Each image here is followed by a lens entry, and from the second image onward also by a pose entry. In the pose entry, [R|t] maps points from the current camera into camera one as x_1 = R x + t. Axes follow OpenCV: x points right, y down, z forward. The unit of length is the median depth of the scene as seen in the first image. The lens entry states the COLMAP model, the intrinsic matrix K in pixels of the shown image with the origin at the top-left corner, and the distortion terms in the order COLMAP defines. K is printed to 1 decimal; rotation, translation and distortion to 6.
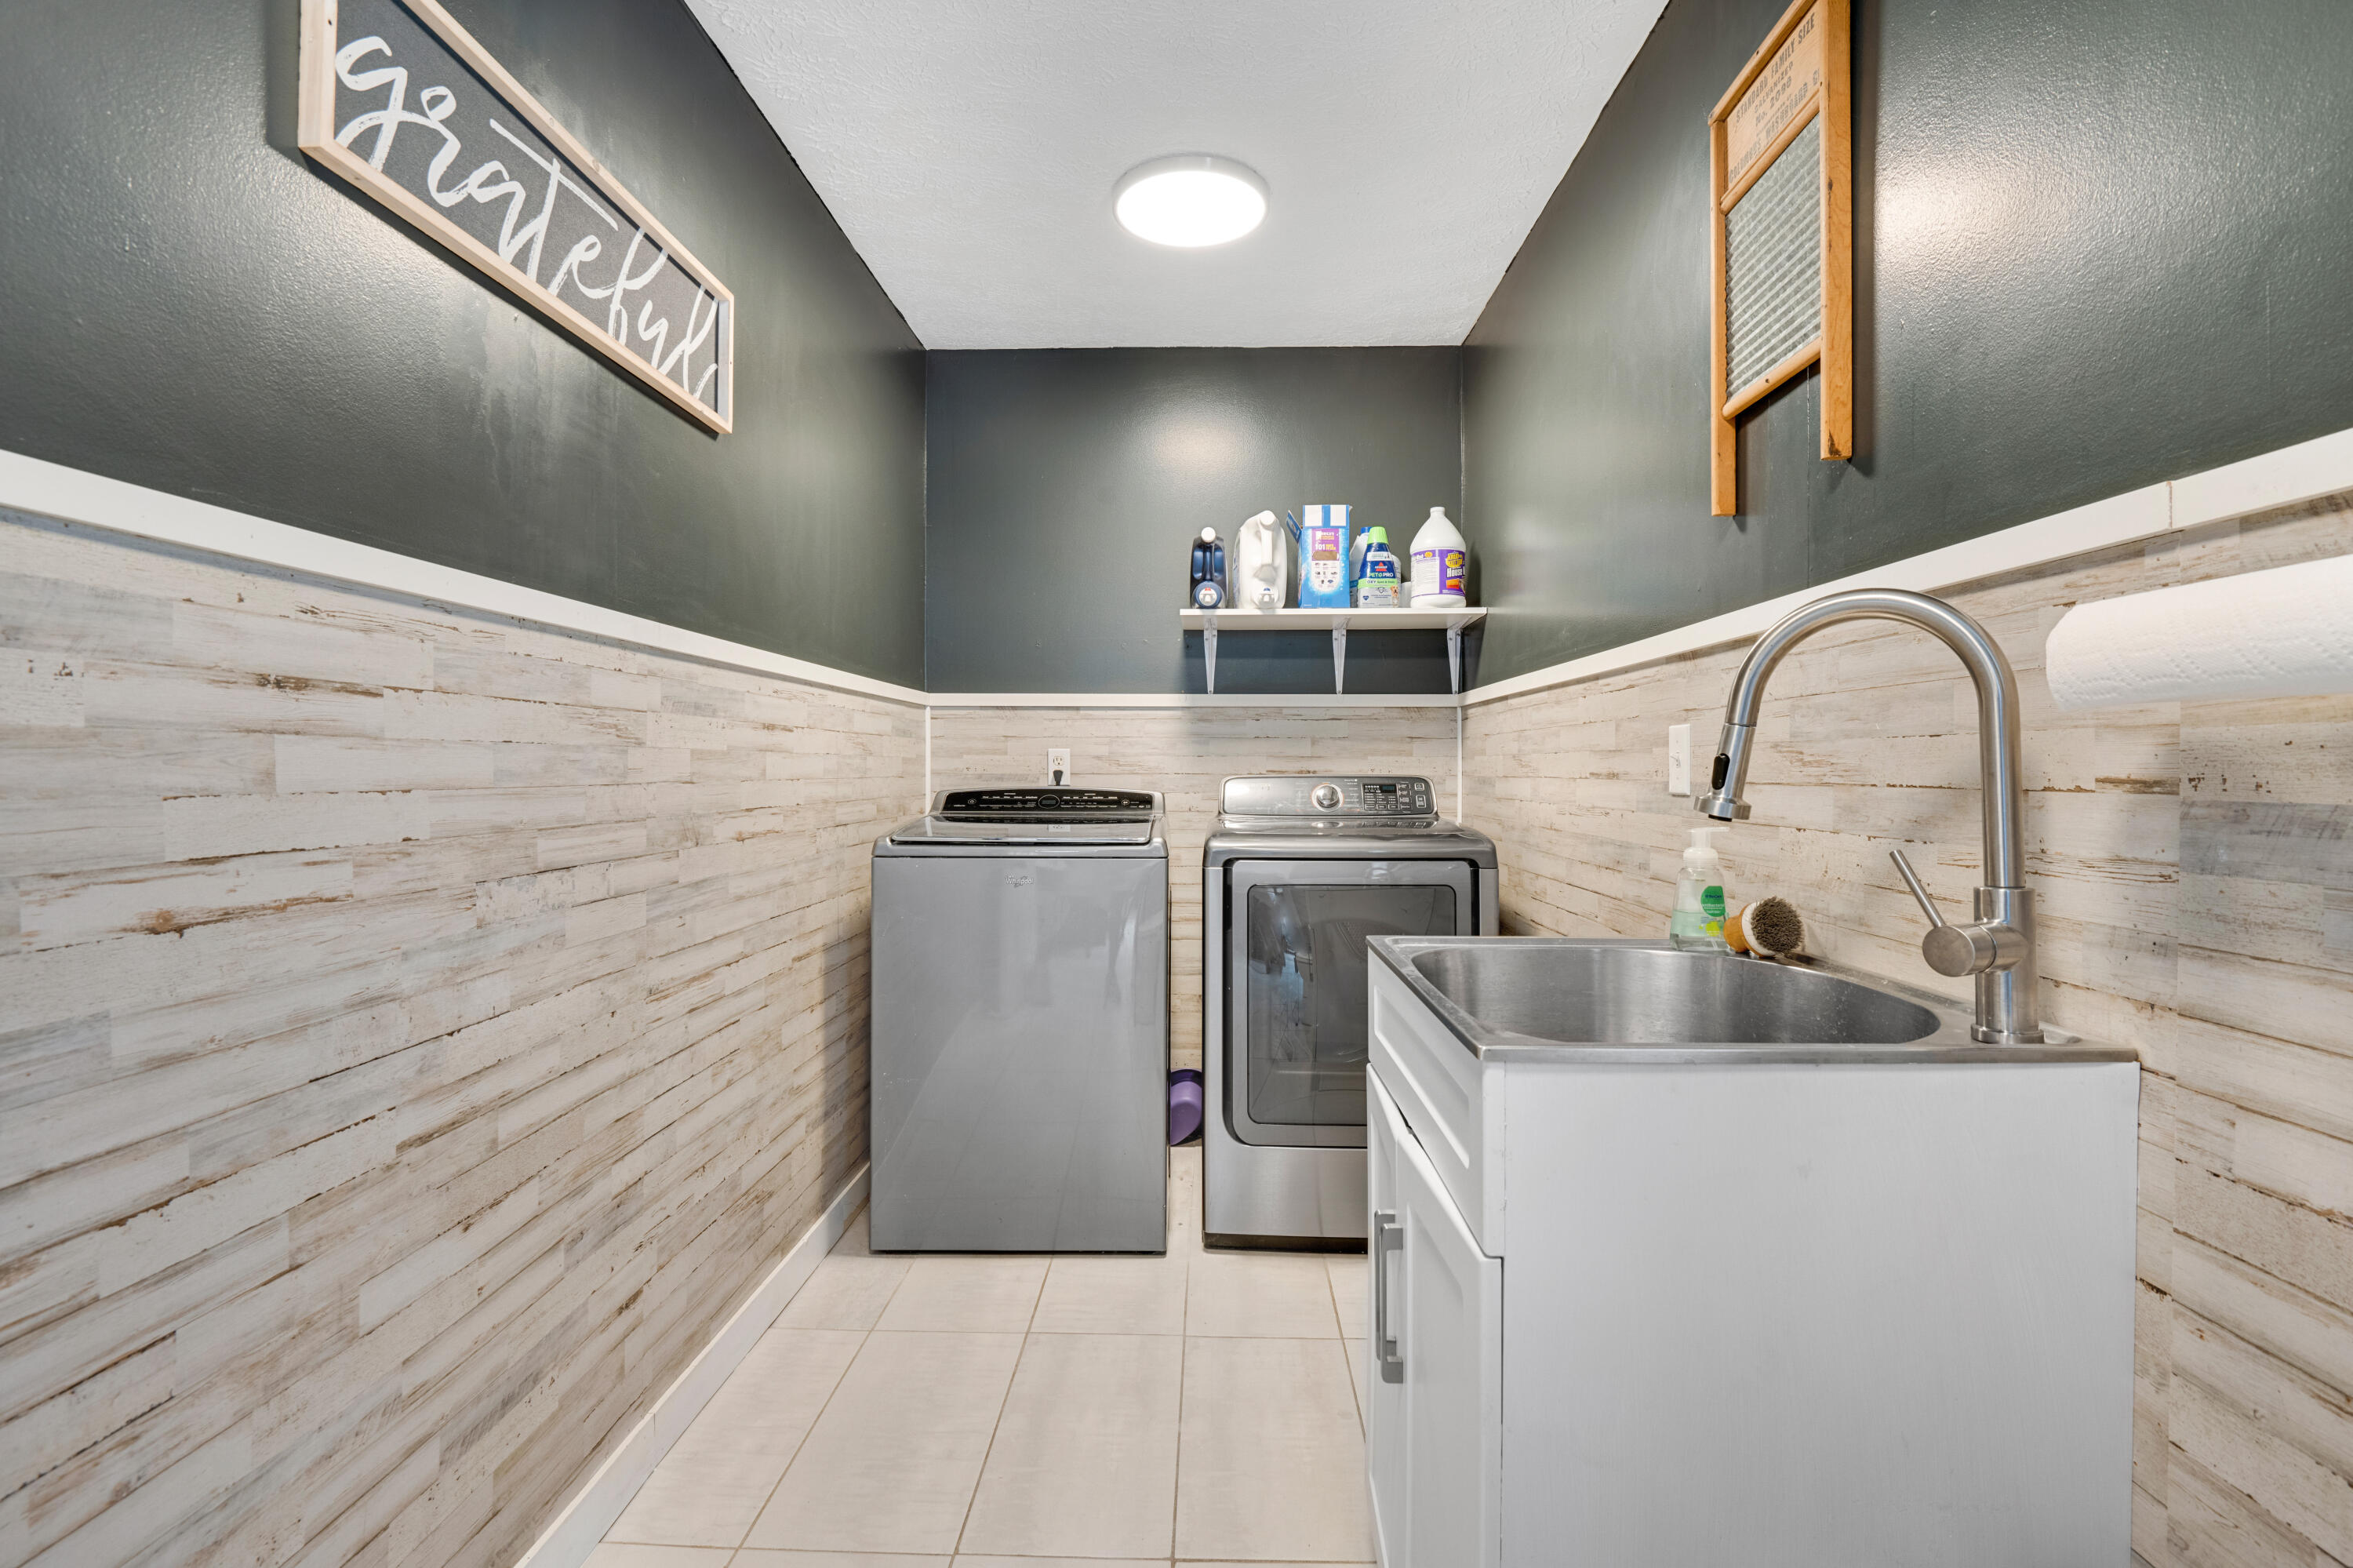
lens RADIAL K [[1113.9, 0, 1182.7], [0, 1113.9, 758.4], [0, 0, 1]] dist [0.001956, -0.011327]
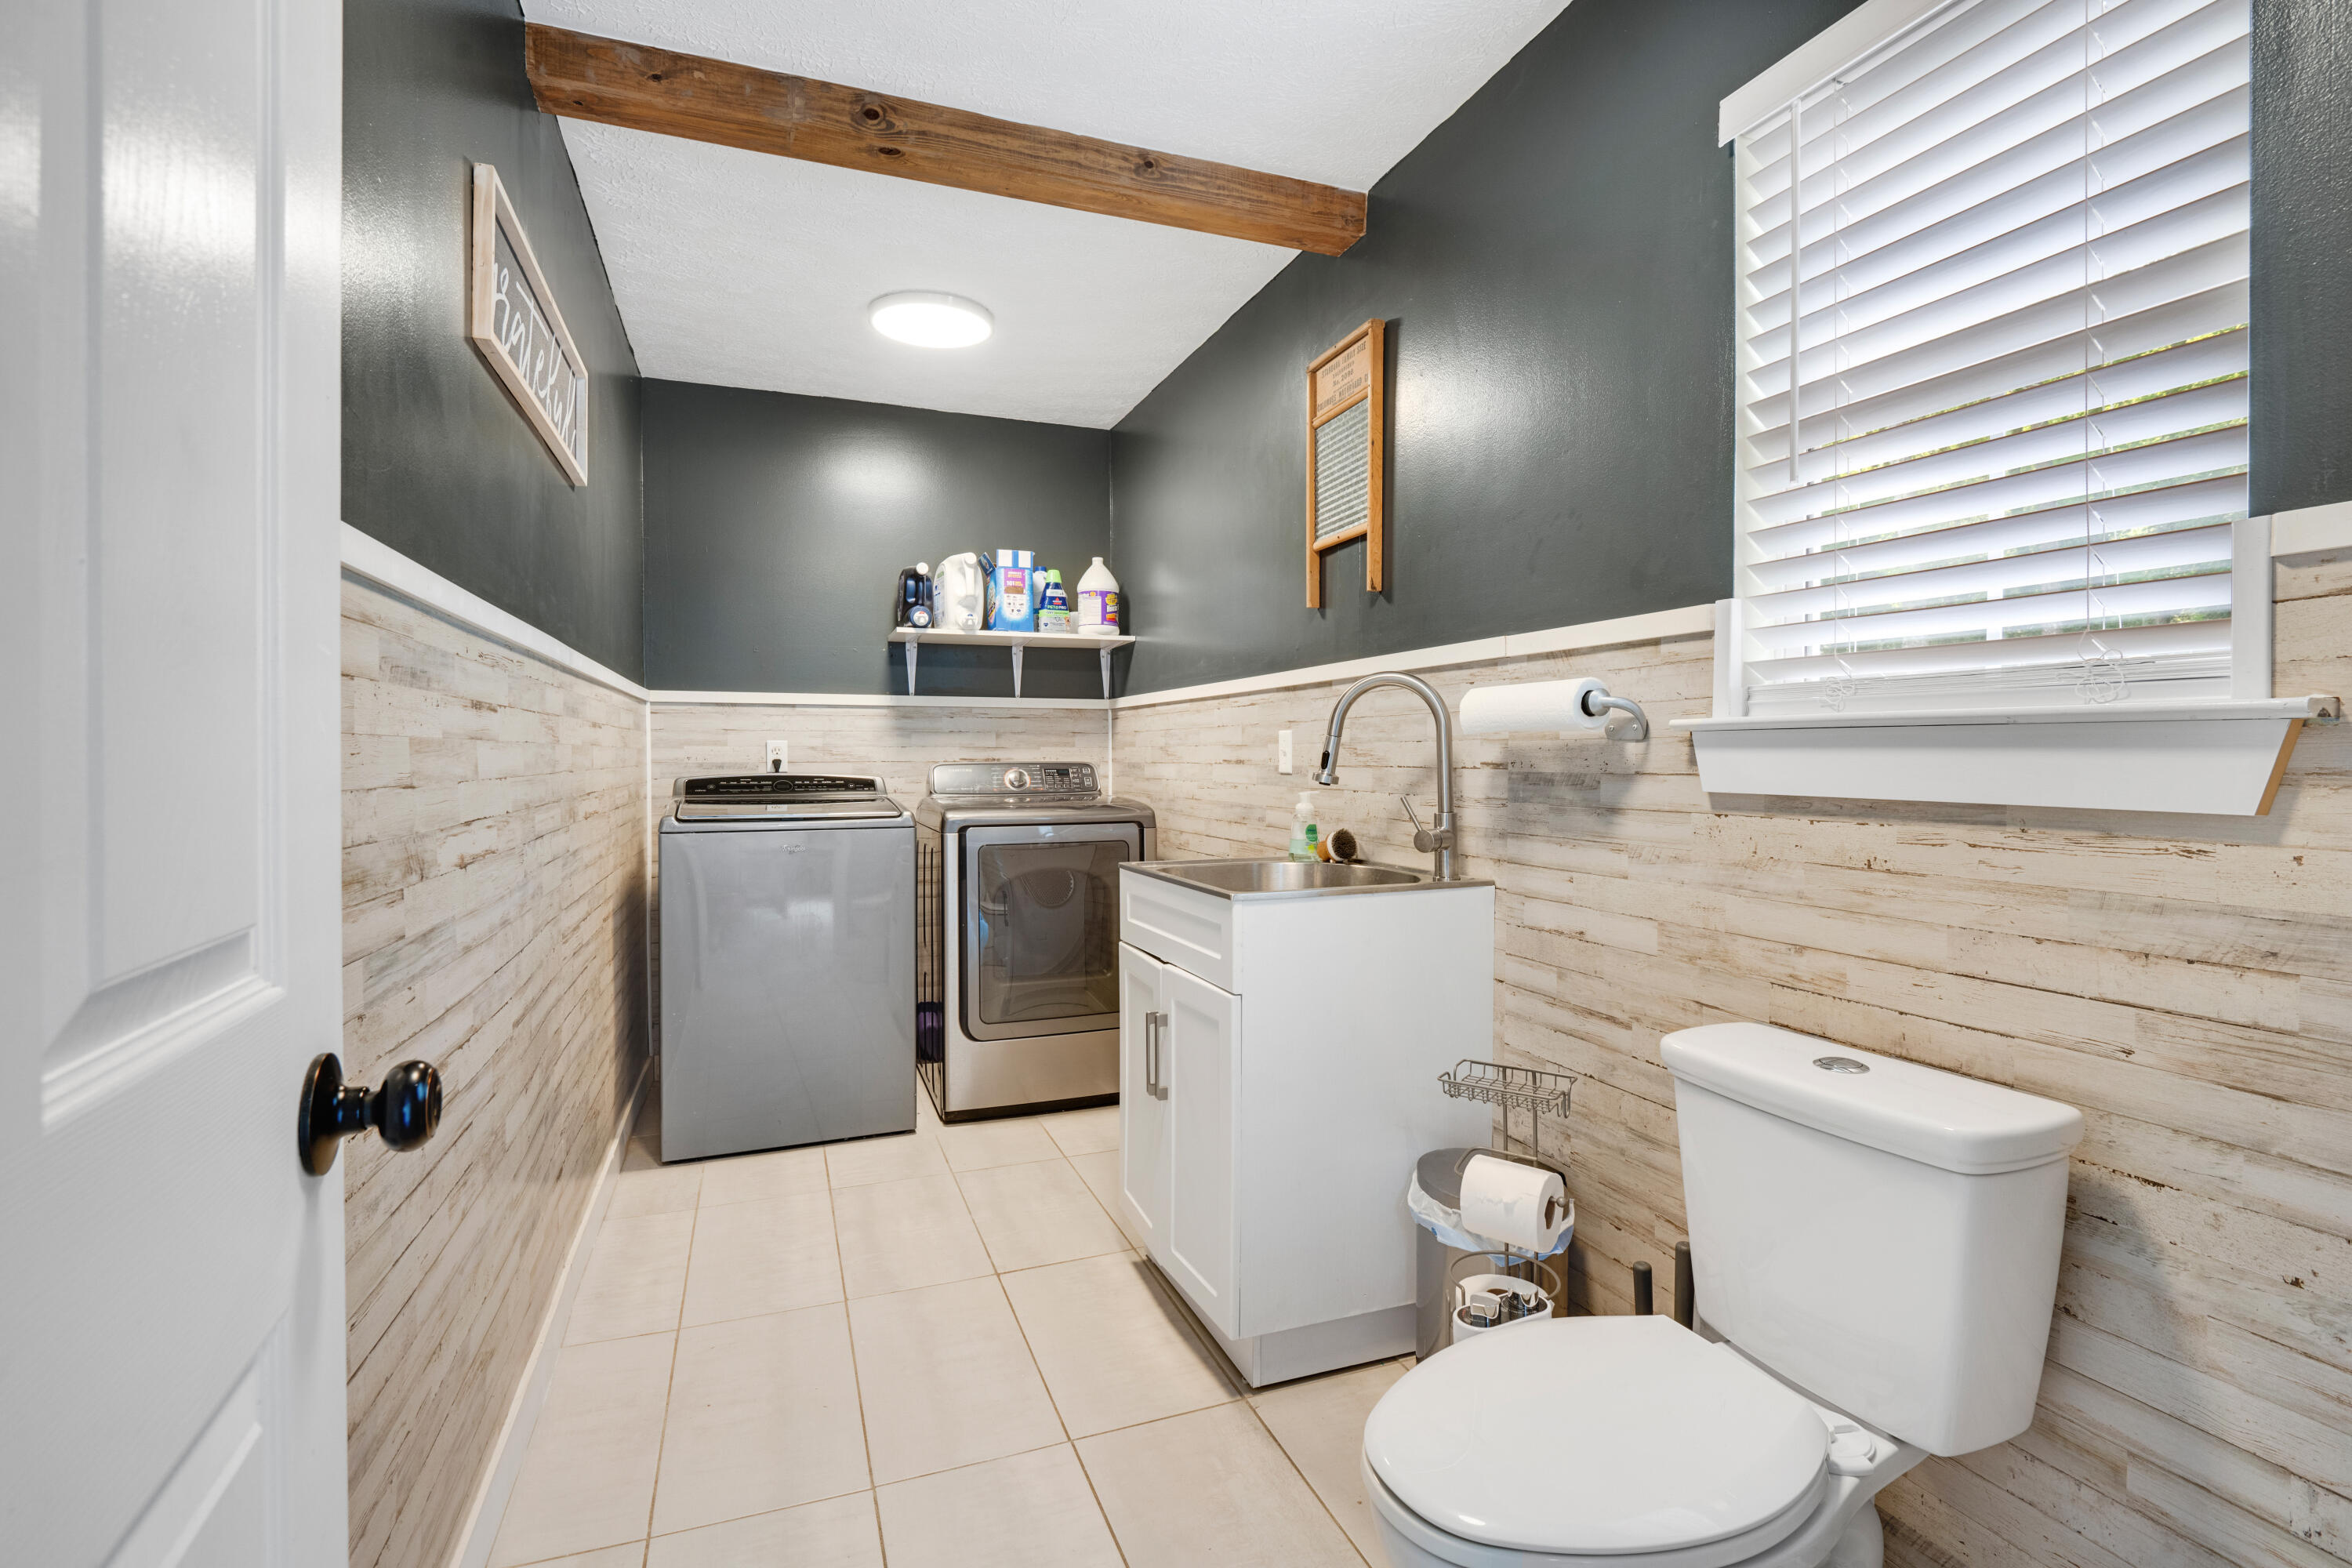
lens RADIAL K [[1113.4, 0, 1182.2], [0, 1113.4, 758.4], [0, 0, 1]] dist [0.001956, -0.011327]
pose [[0.927090, -0.004642, 0.374809, -0.190923], [-0.000154, 0.999919, 0.012764, -0.006247], [-0.374838, -0.011891, 0.927014, -0.283708]]
